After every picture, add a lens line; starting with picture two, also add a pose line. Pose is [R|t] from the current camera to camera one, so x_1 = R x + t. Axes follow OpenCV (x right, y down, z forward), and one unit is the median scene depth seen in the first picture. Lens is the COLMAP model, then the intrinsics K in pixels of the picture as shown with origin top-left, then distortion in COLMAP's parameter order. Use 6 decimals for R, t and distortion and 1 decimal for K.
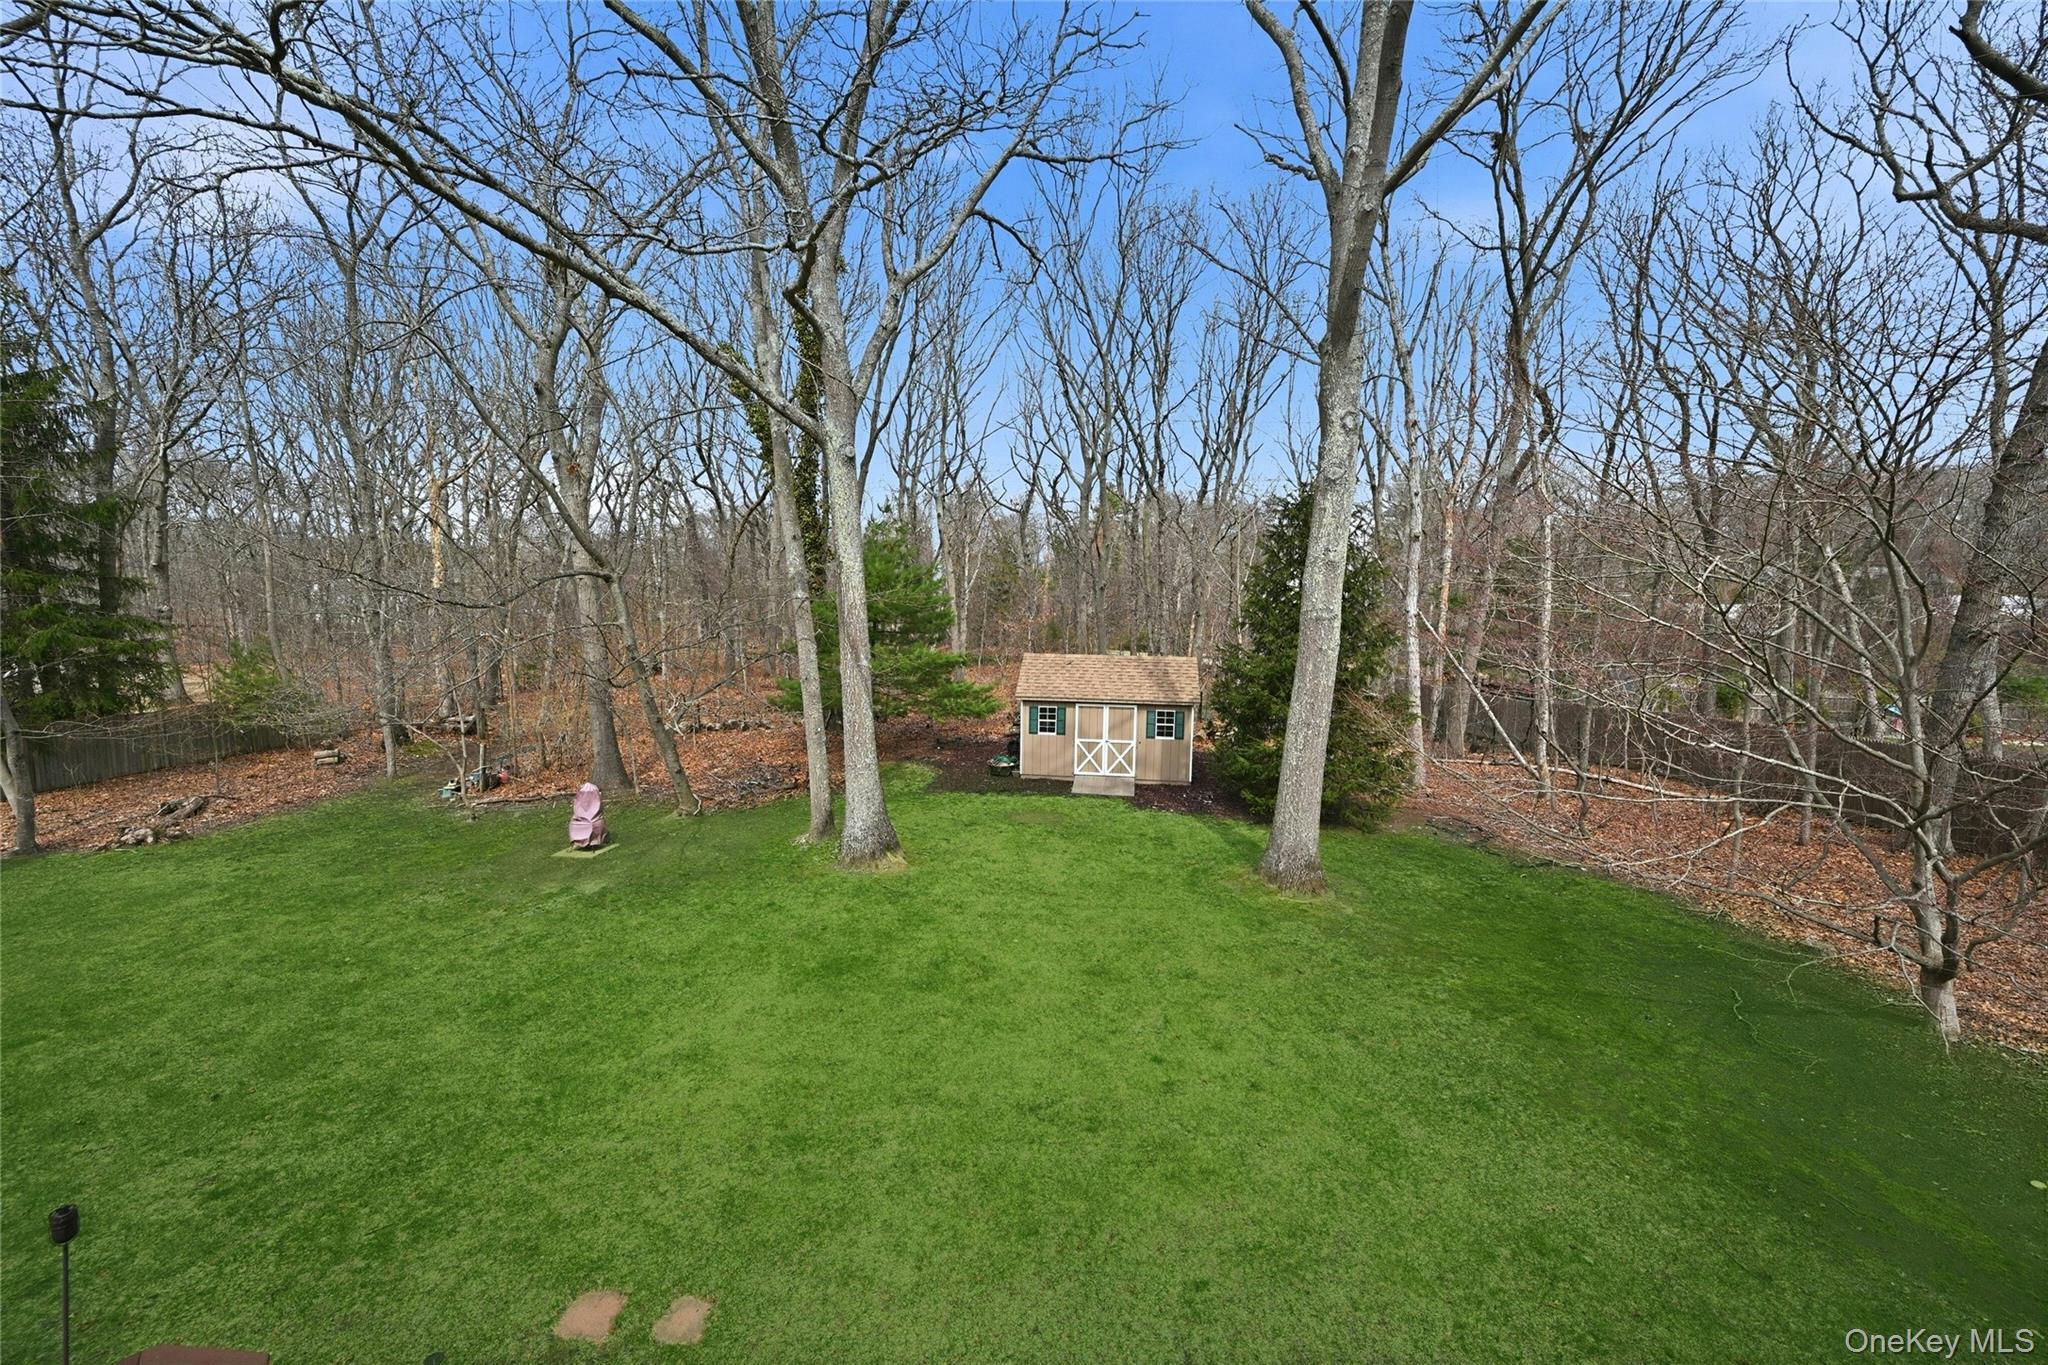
lens RADIAL K [[795.5, 0, 1030.7], [0, 795.5, 676.4], [0, 0, 1]] dist [-0.000468, 0.000039]
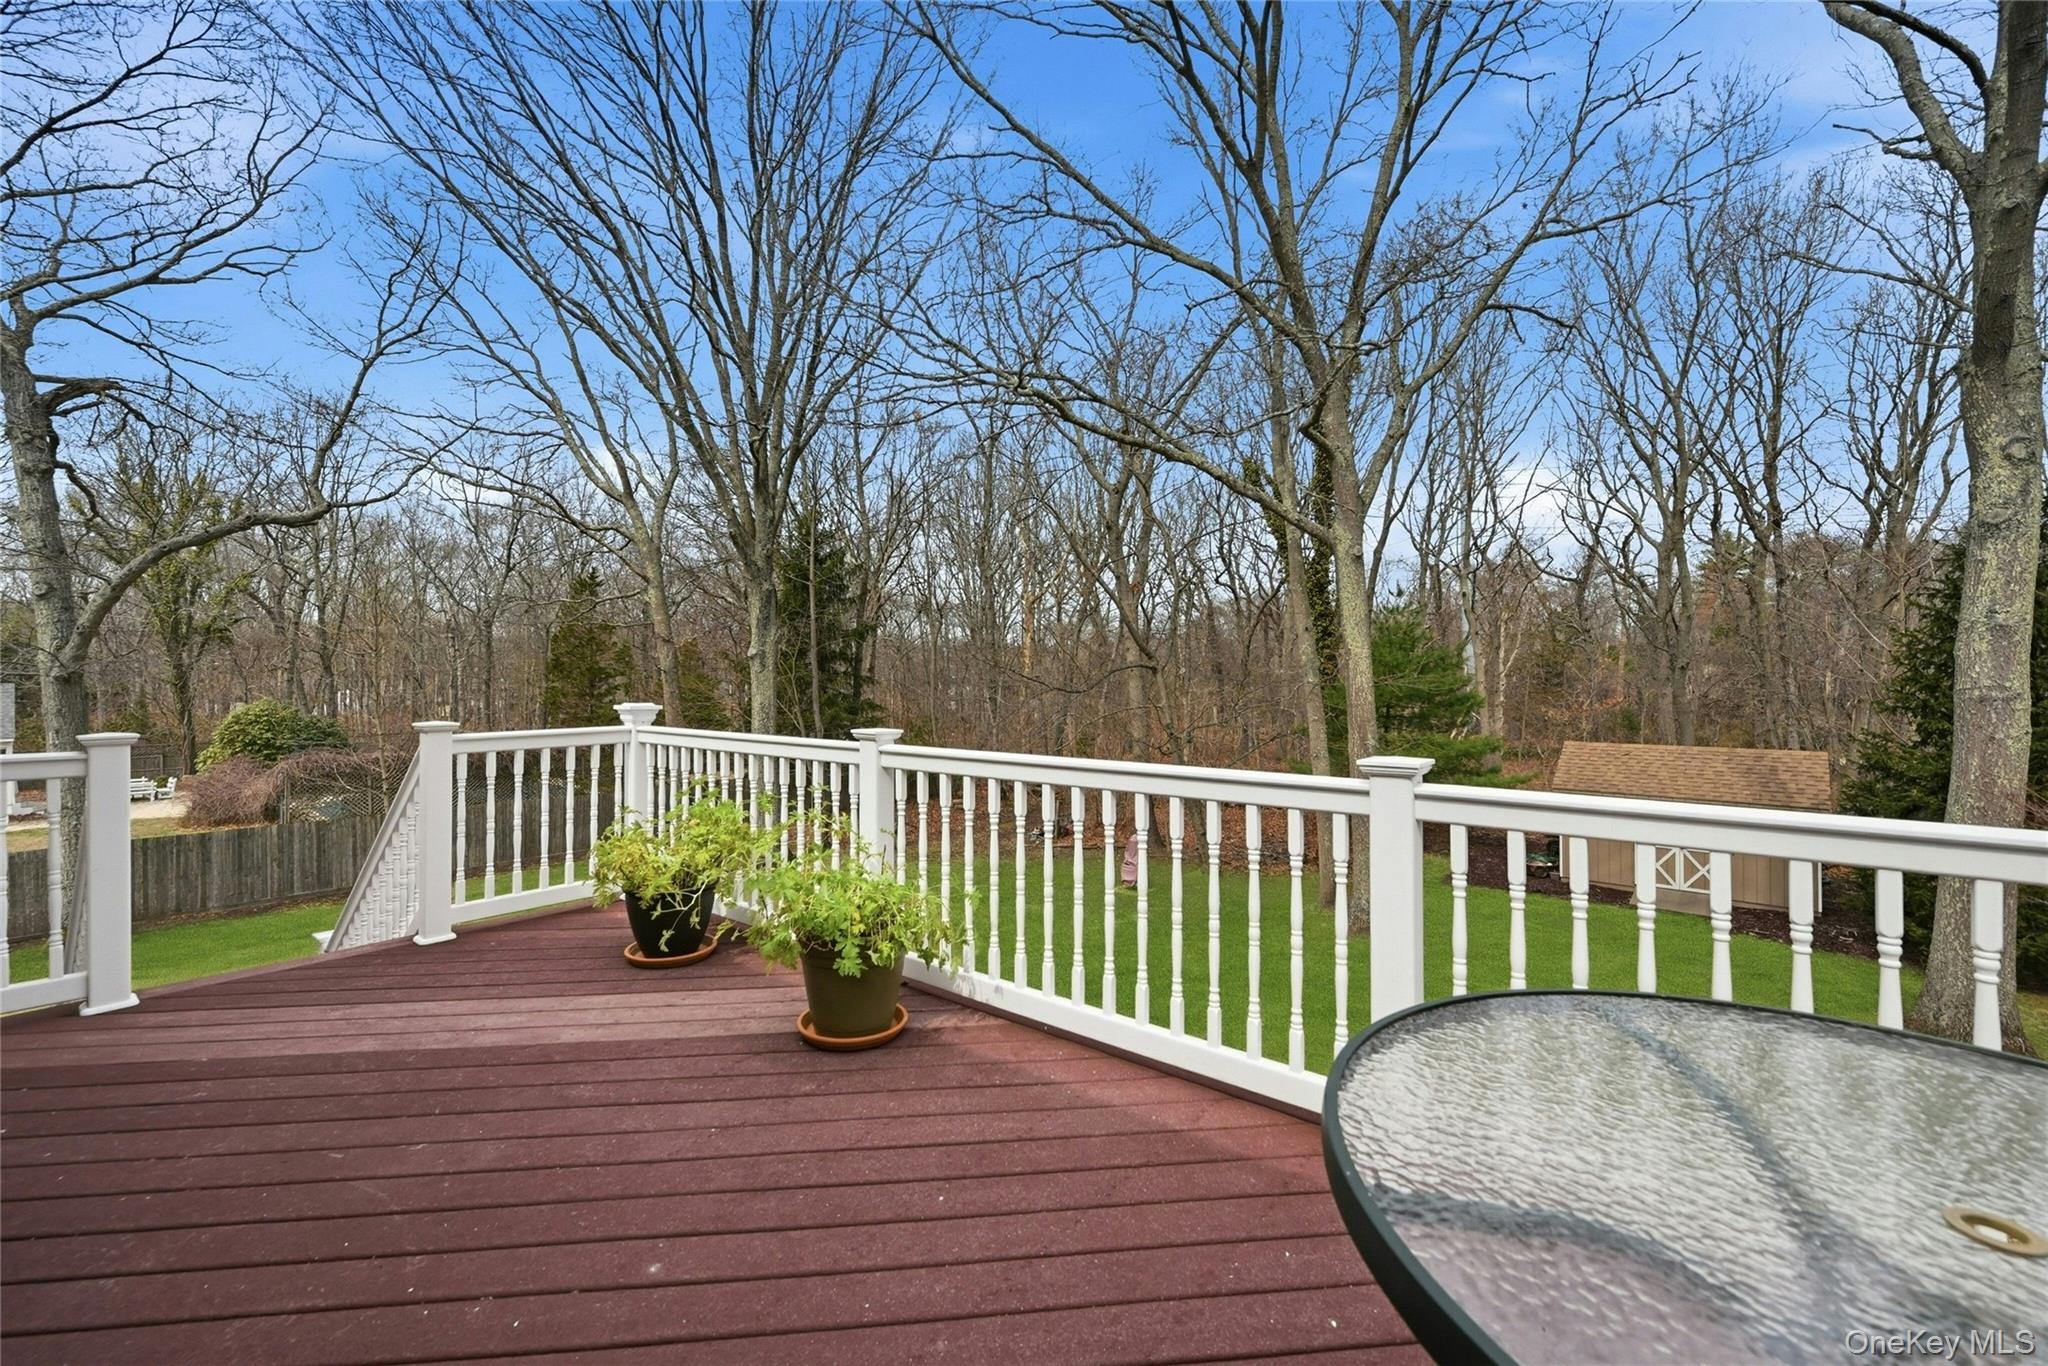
lens RADIAL K [[827.9, 0, 1027.3], [0, 827.9, 673.9], [0, 0, 1]] dist [-0.000999, 0.000373]
pose [[0.817720, -0.019773, -0.575276, 0.036967], [-0.044785, 0.994195, -0.097830, 0.014650], [0.573871, 0.105762, 0.812088, -0.120952]]
